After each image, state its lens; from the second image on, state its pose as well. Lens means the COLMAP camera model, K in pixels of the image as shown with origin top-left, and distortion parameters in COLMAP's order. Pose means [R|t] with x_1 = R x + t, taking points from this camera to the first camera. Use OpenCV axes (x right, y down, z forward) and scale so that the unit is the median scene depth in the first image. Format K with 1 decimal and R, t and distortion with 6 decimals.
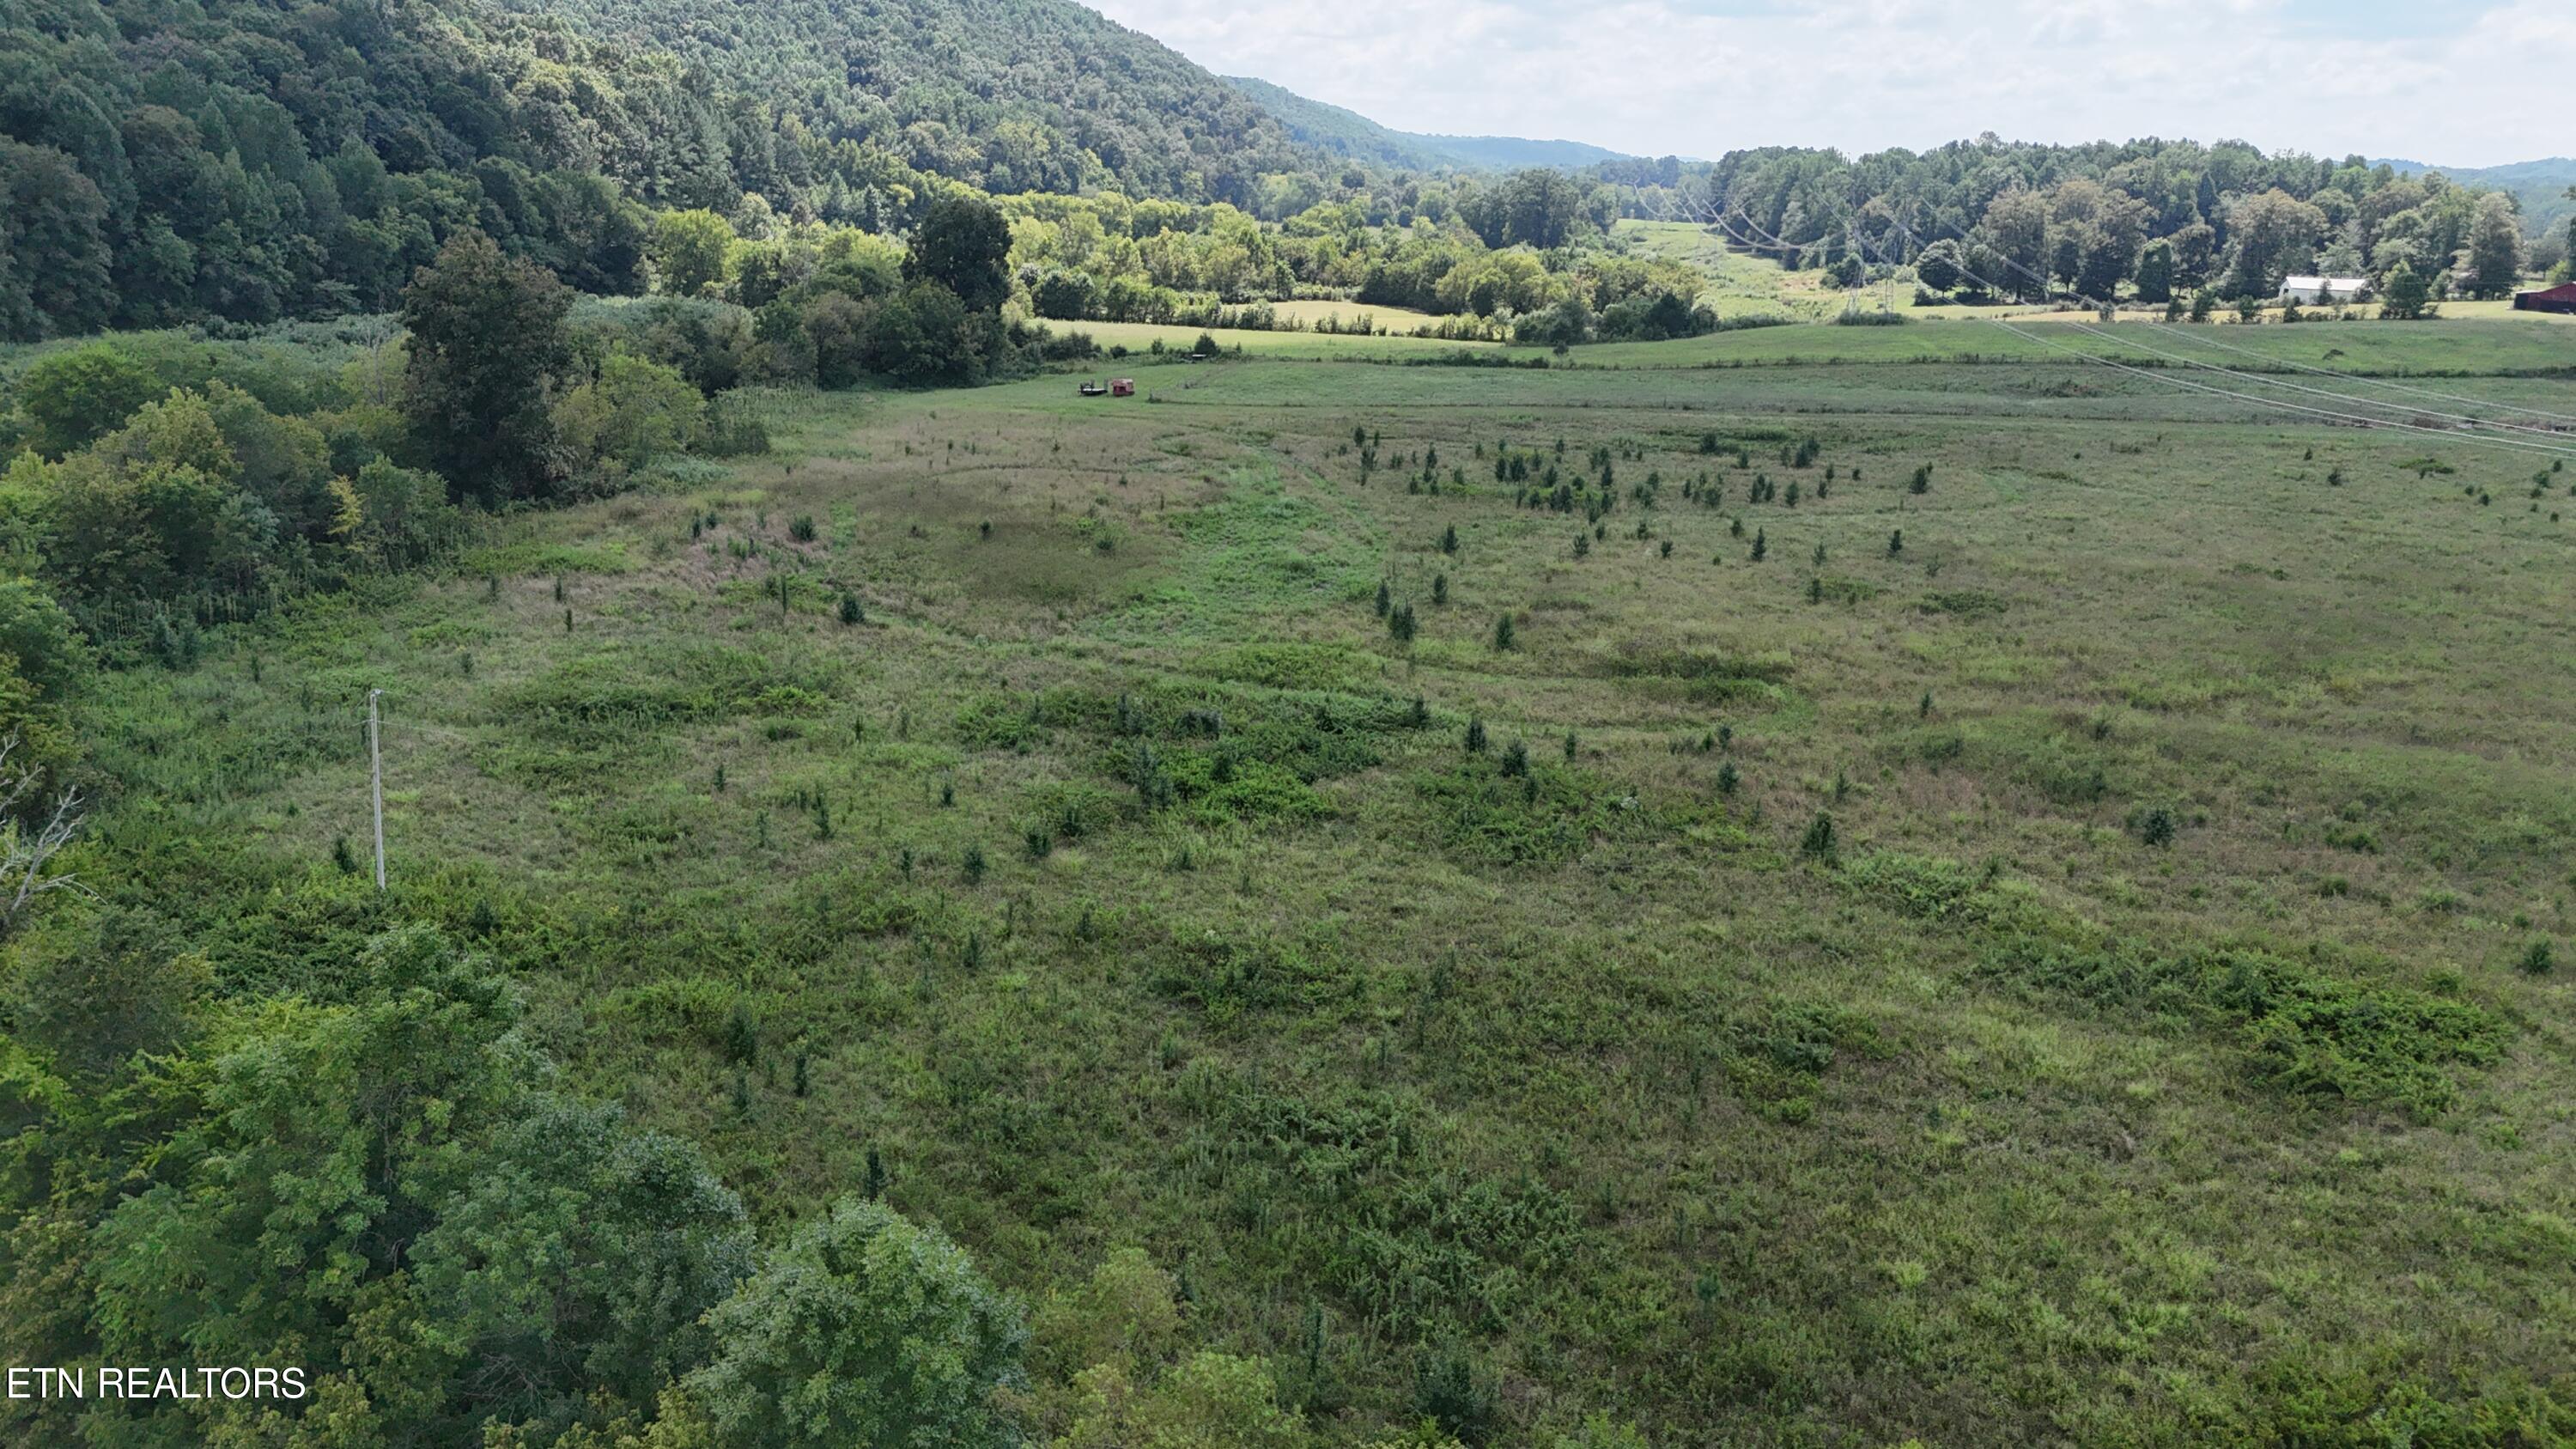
lens RADIAL K [[1910.1, 0, 1290.1], [0, 1910.1, 704.9], [0, 0, 1]] dist [0.073403, -0.068350]
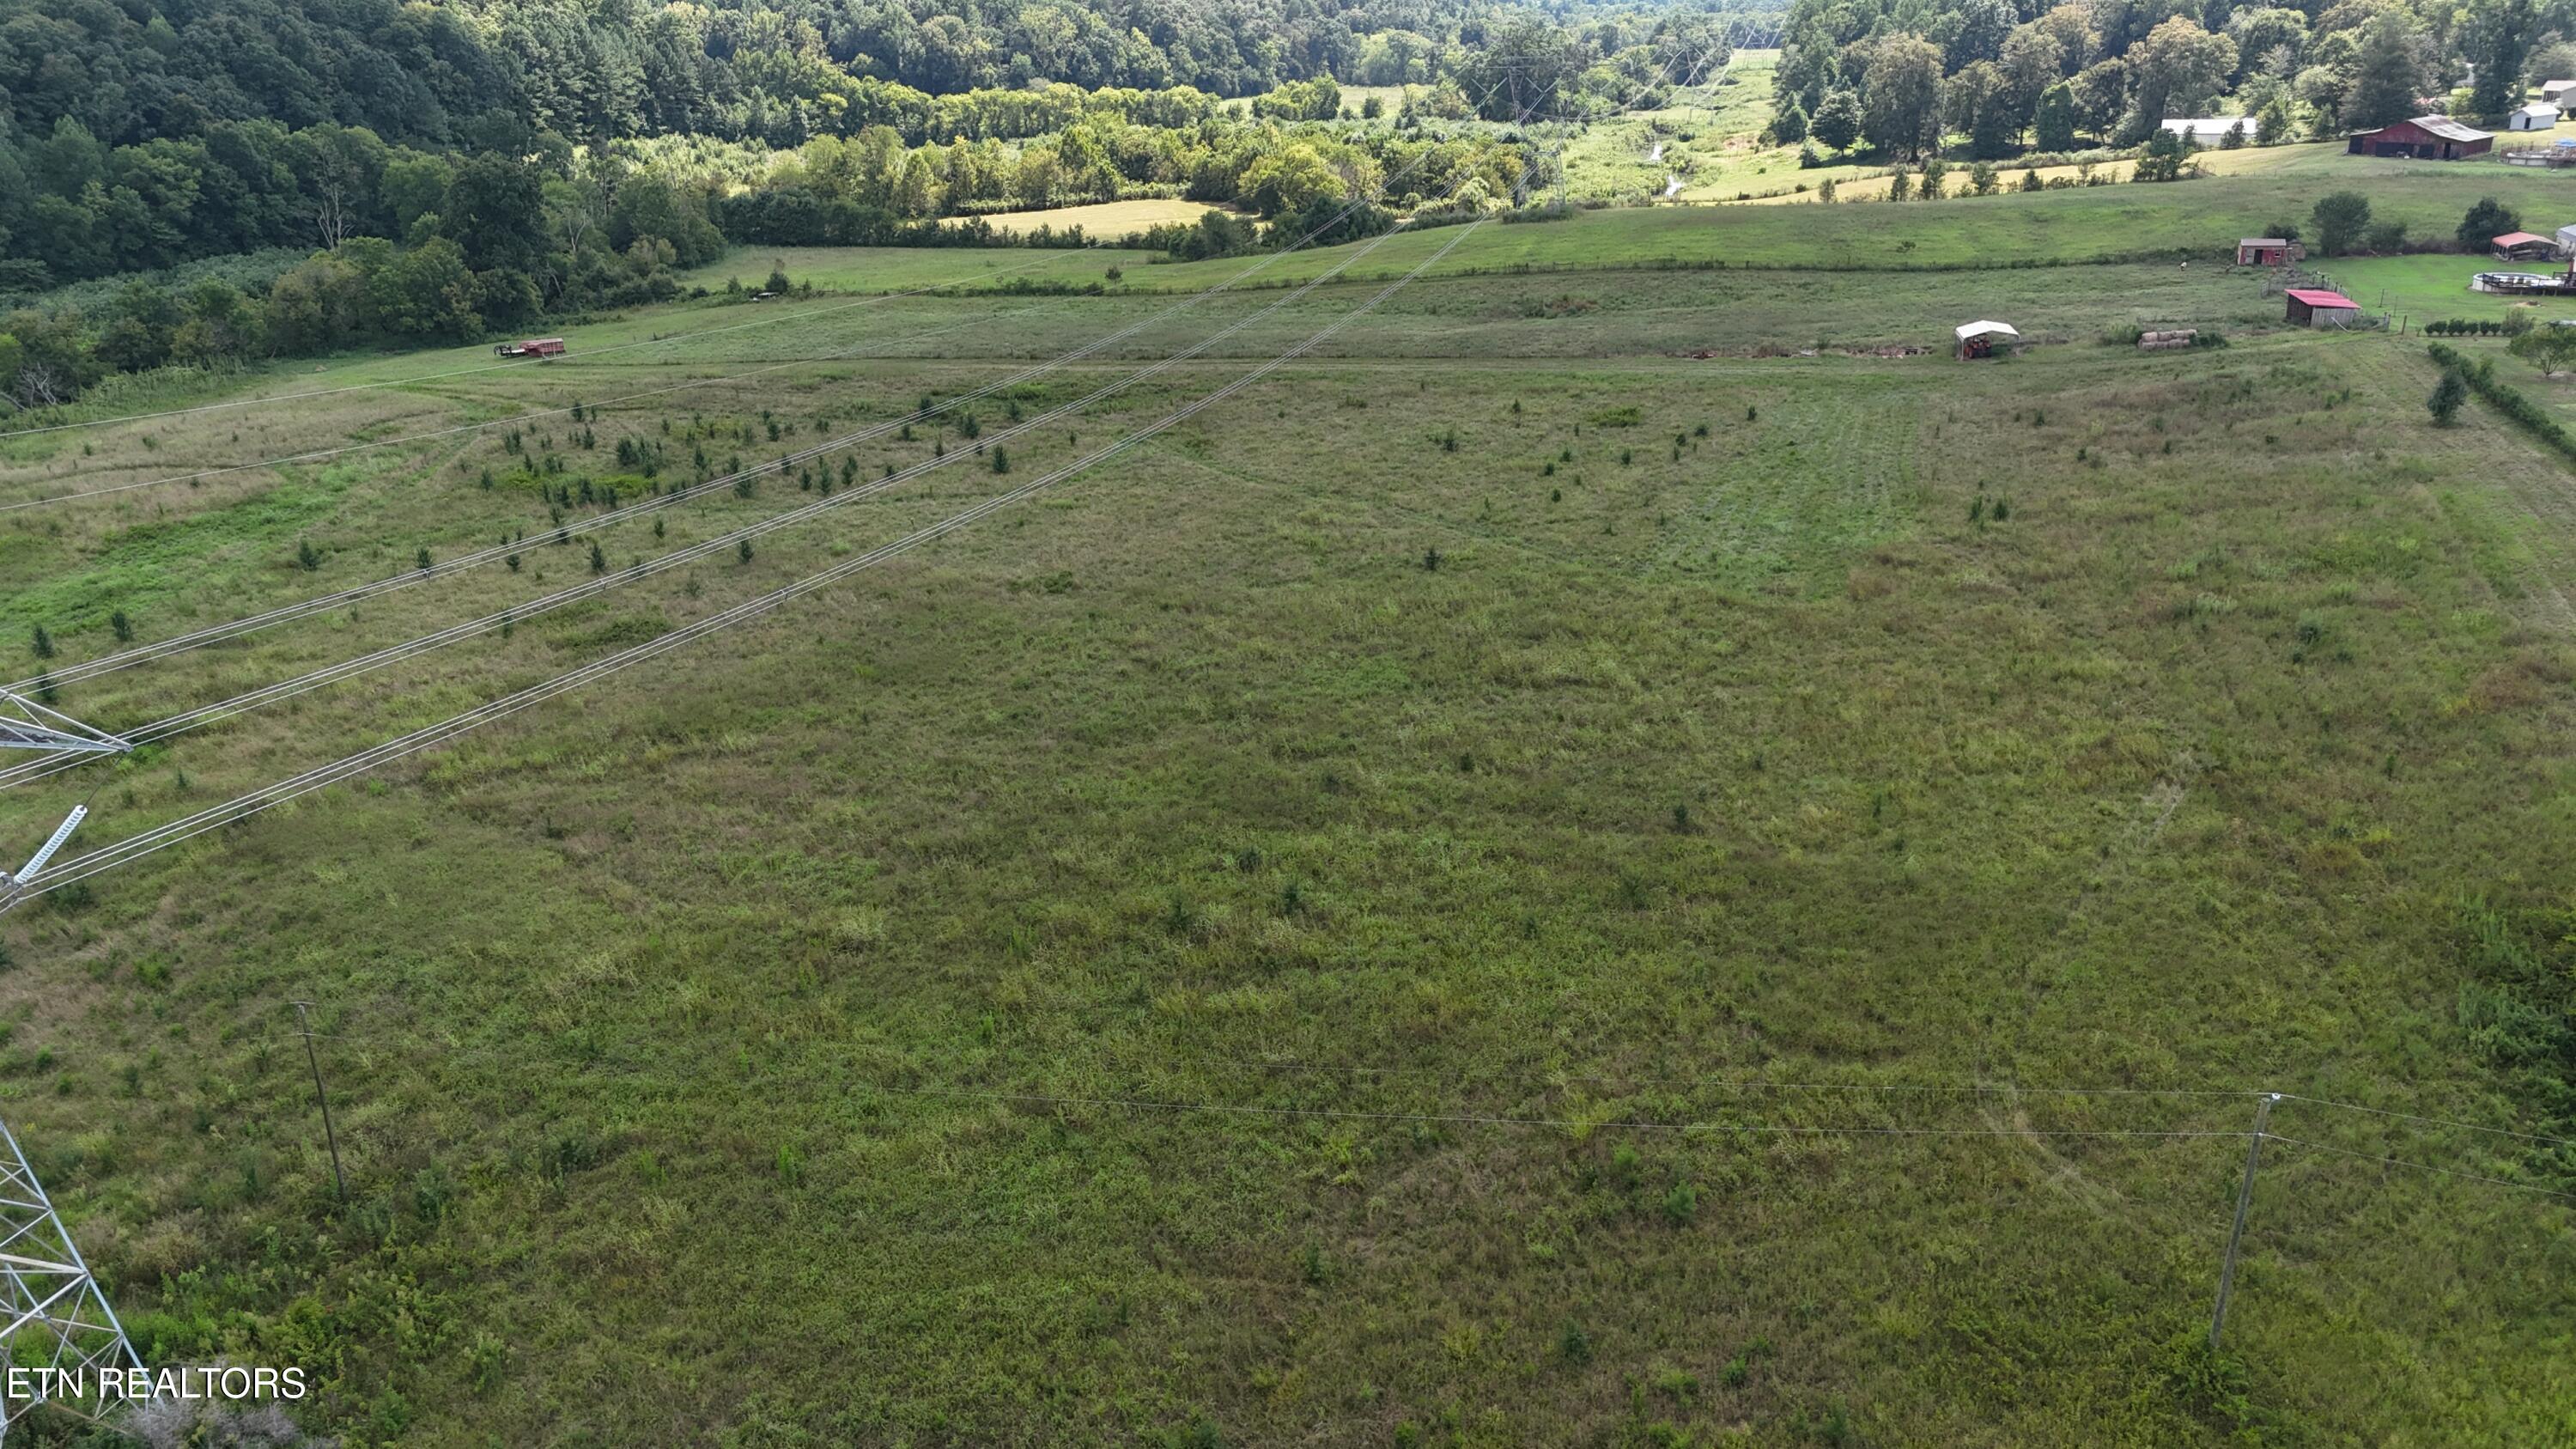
lens RADIAL K [[1910.1, 0, 1303.3], [0, 1910.1, 694.9], [0, 0, 1]] dist [0.073403, -0.068350]
pose [[0.984009, -0.007216, -0.177971, 0.248862], [0.019938, 0.997362, 0.069802, -0.024257], [0.176997, -0.072235, 0.981557, 0.031750]]
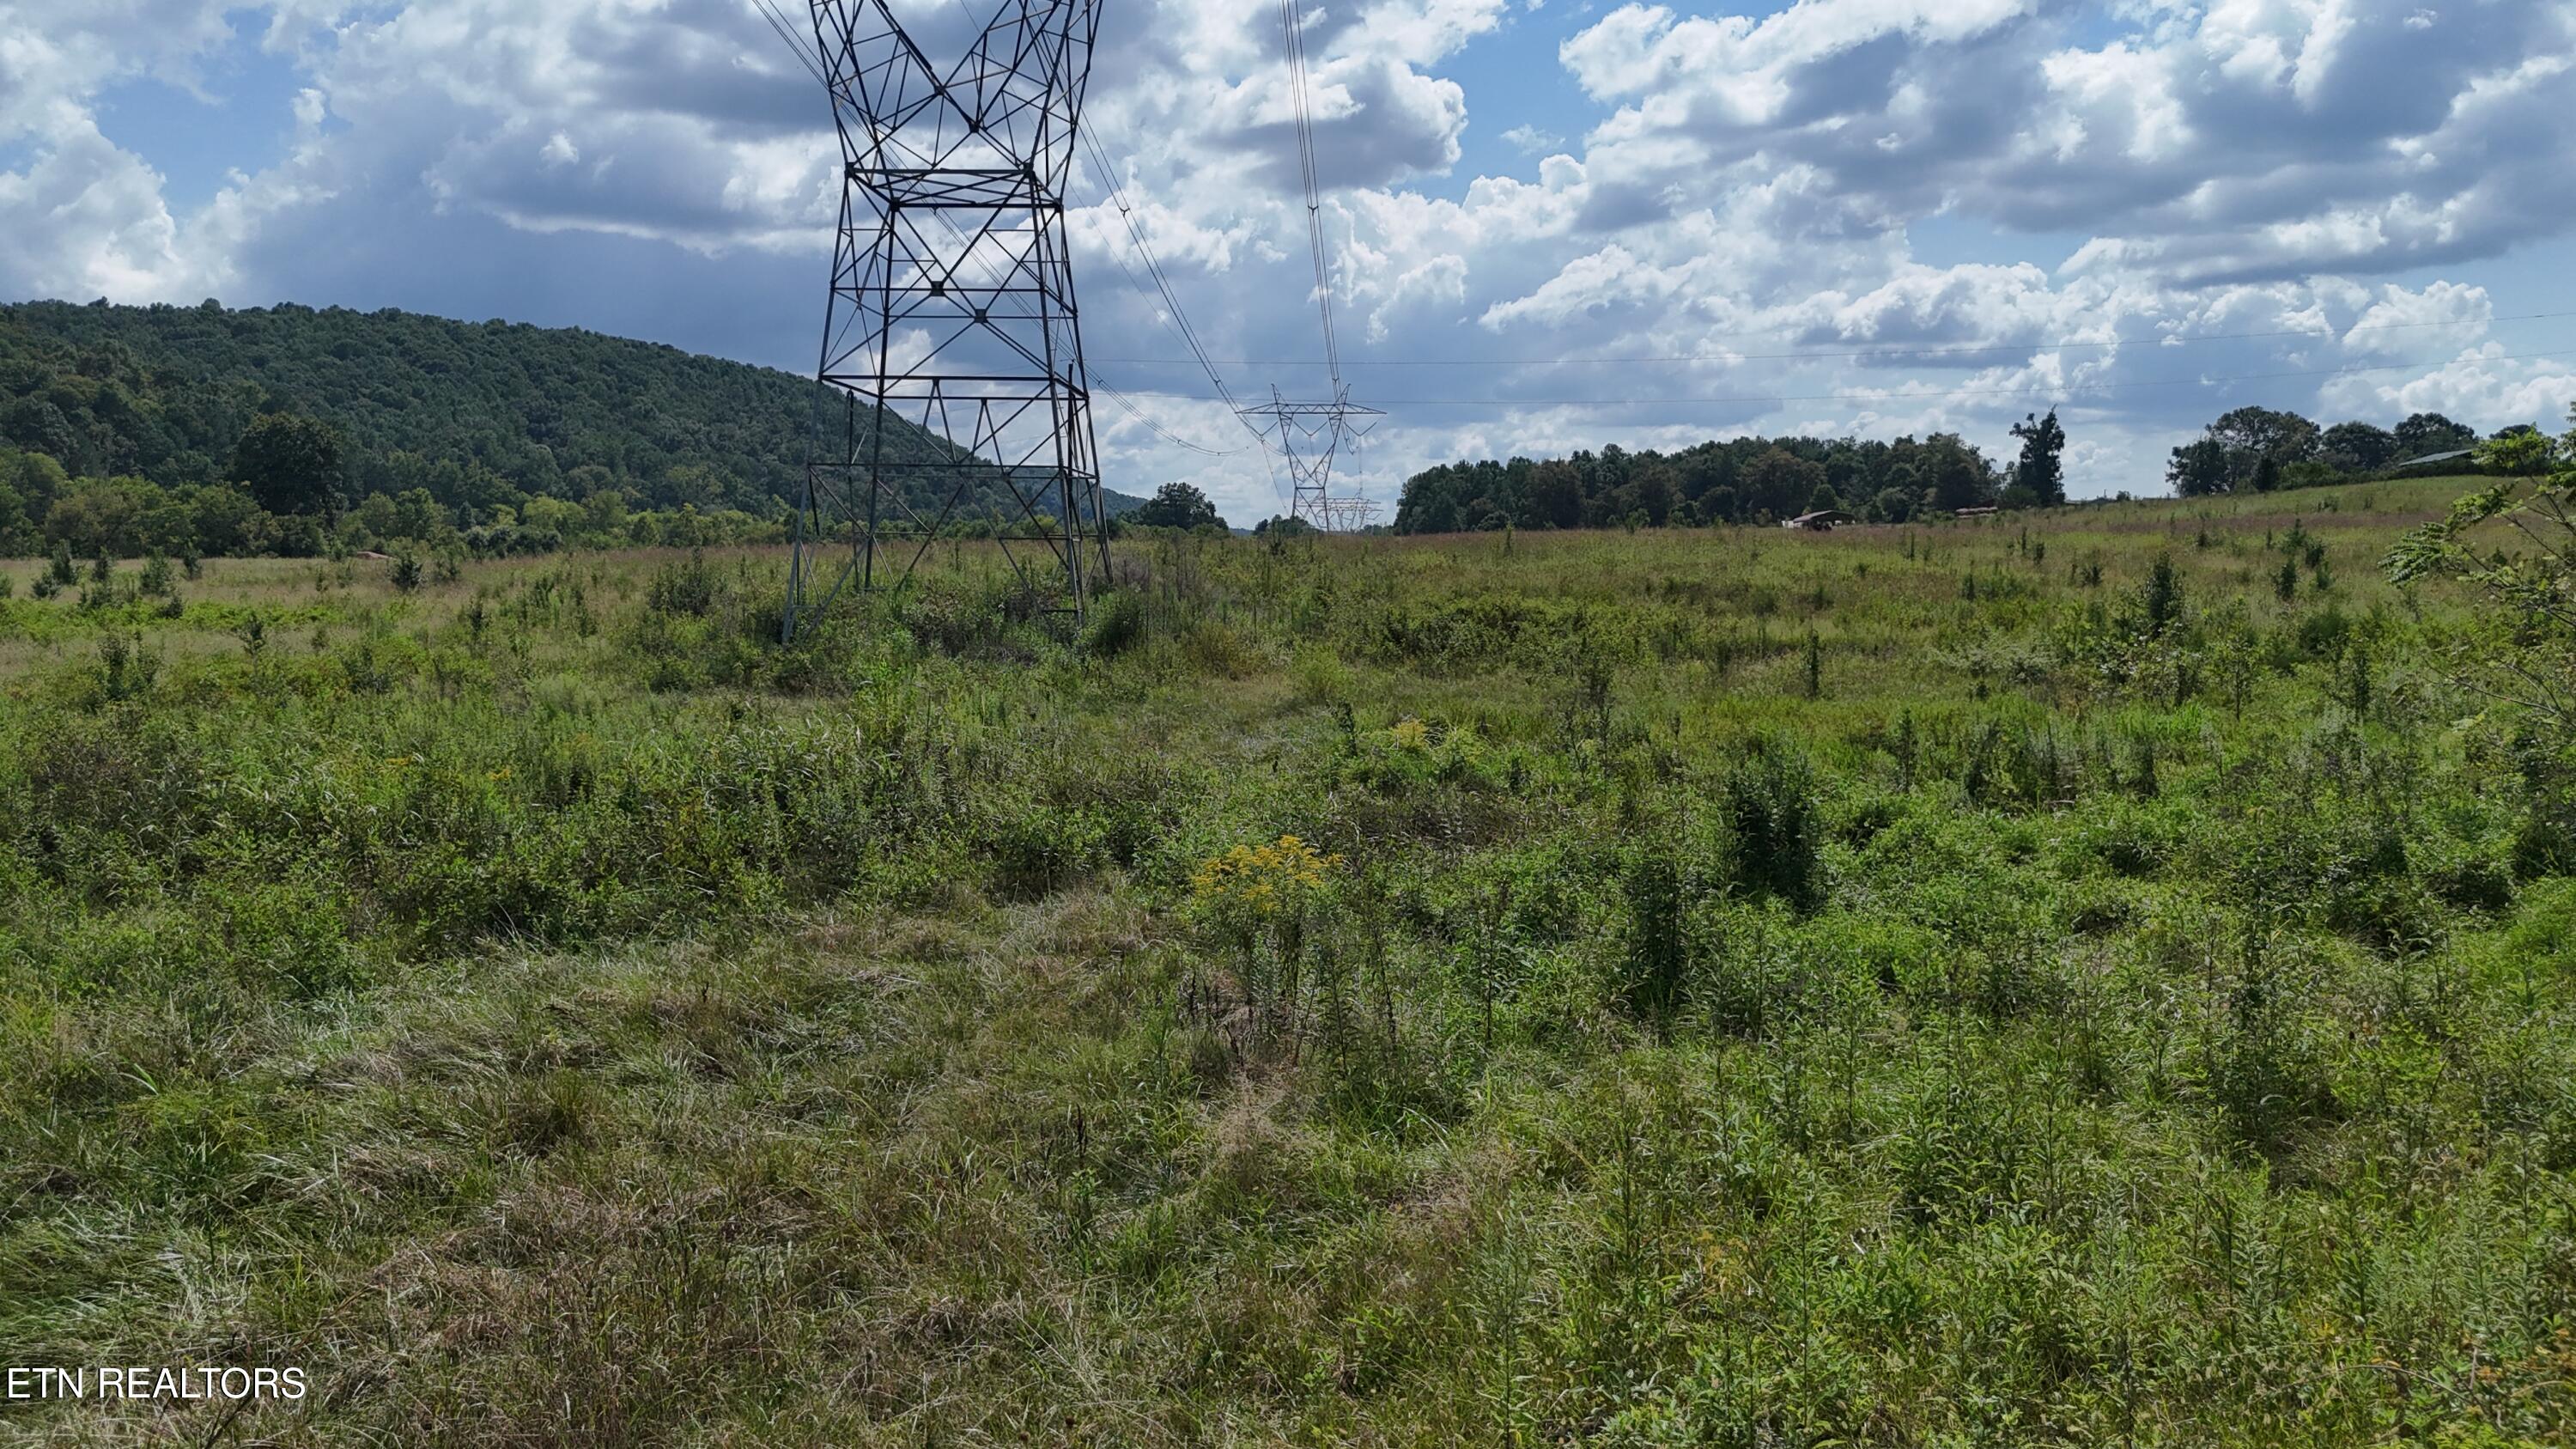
lens RADIAL K [[1910.1, 0, 1301.5], [0, 1910.1, 701.8], [0, 0, 1]] dist [0.073403, -0.068350]
pose [[0.996733, -0.039876, 0.070237, 0.156907], [0.053427, 0.977699, -0.203103, 0.064982], [-0.060572, 0.206192, 0.976635, 0.016354]]
